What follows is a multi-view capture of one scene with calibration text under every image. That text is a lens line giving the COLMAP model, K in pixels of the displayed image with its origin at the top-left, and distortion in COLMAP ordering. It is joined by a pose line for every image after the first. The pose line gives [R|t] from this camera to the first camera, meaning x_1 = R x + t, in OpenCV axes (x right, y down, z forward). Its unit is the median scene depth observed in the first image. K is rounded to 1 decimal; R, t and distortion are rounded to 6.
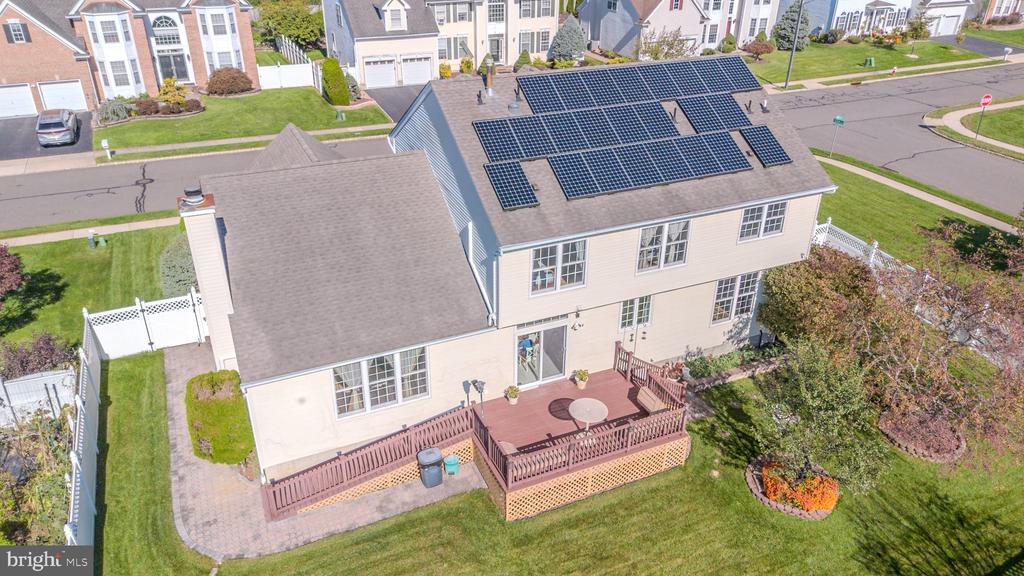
lens RADIAL K [[724.4, 0, 510.2], [0, 724.4, 281.6], [0, 0, 1]] dist [0.056626, -0.052466]
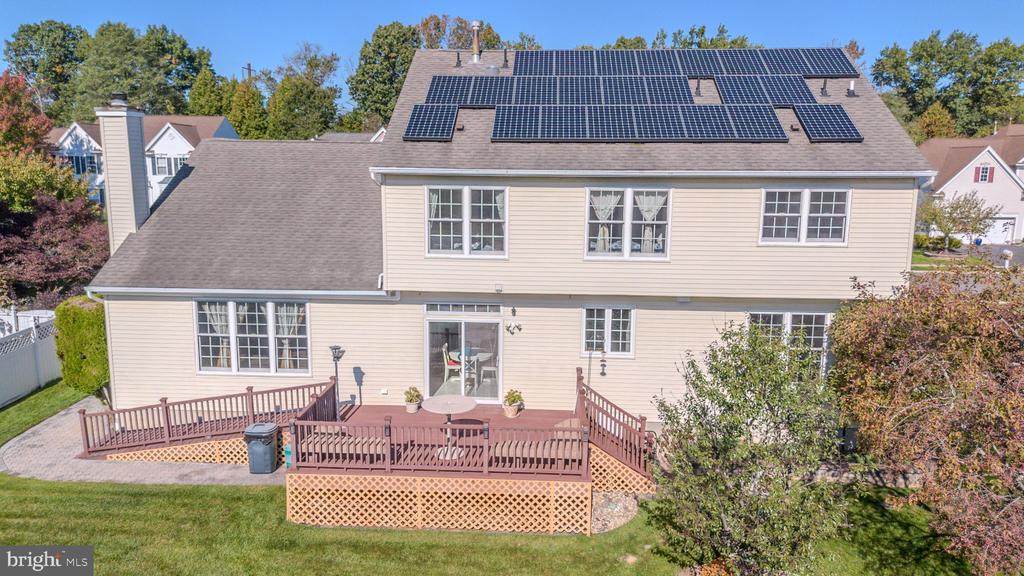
lens RADIAL K [[724.4, 0, 510.2], [0, 724.4, 281.6], [0, 0, 1]] dist [0.056626, -0.052466]
pose [[0.889338, 0.077504, -0.450635, 0.409676], [-0.215332, 0.940396, -0.263225, 0.207598], [0.403374, 0.331132, 0.853019, 0.331134]]
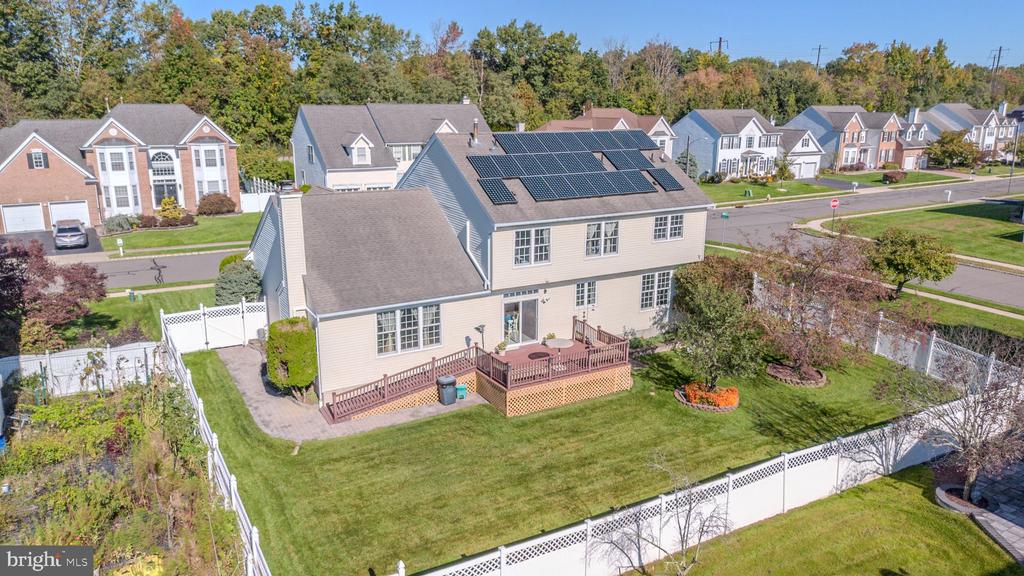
lens RADIAL K [[724.4, 0, 510.2], [0, 724.4, 281.6], [0, 0, 1]] dist [0.056626, -0.052466]
pose [[0.994211, -0.025435, 0.104390, -0.112315], [0.049369, 0.971082, -0.233585, 0.333606], [-0.095430, 0.237387, 0.966716, -0.319222]]
